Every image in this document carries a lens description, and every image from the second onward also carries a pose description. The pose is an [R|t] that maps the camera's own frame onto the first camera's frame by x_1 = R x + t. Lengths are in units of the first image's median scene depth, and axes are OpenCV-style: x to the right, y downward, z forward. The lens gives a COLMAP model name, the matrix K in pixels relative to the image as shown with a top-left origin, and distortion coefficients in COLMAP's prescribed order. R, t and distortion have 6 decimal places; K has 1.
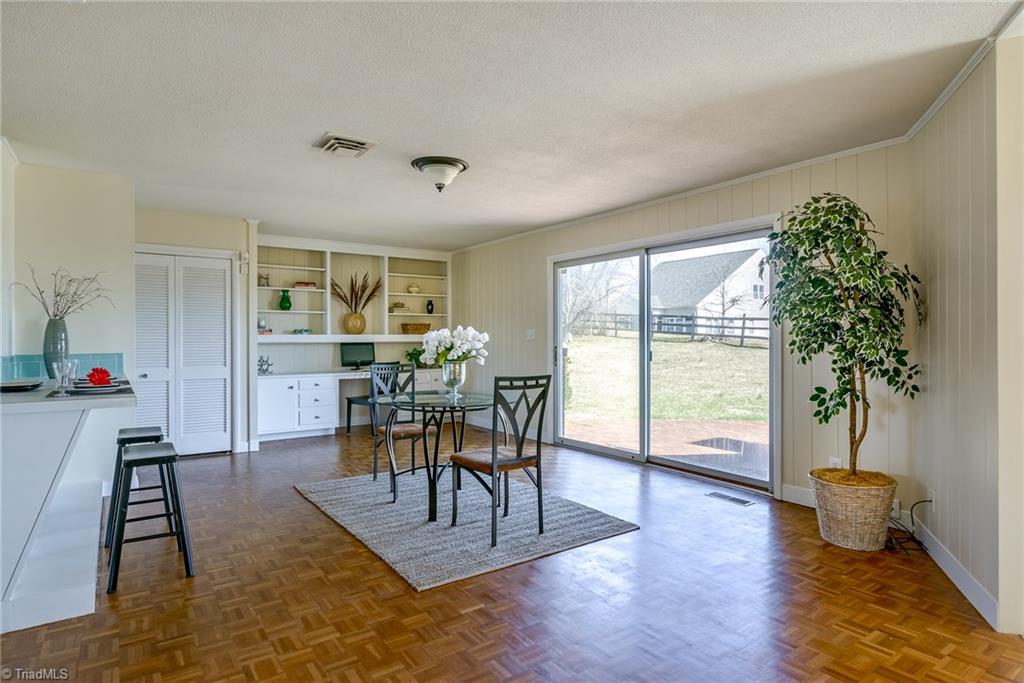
lens RADIAL K [[570.8, 0, 512.0], [0, 570.8, 341.5], [0, 0, 1]] dist [0.001032, -0.000054]
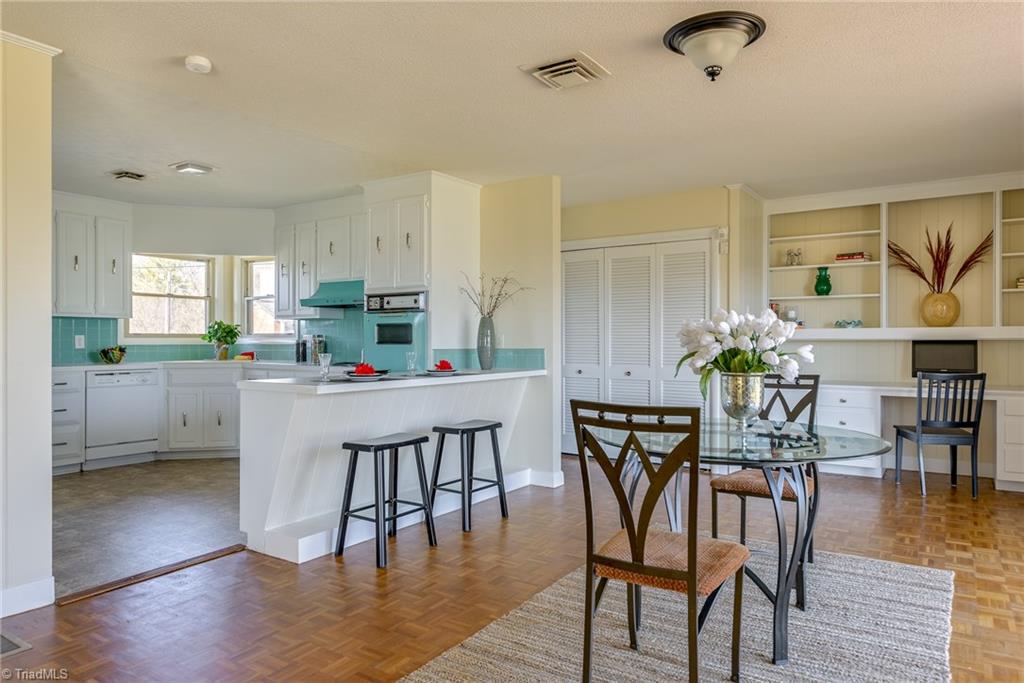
lens RADIAL K [[659.6, 0, 512.0], [0, 659.6, 341.5], [0, 0, 1]] dist [0.000553, -0.002256]
pose [[0.351037, 0.005874, -0.936343, 0.252536], [-0.002716, 0.999983, 0.005255, 0.001129], [0.936358, 0.000698, 0.351046, 0.331050]]
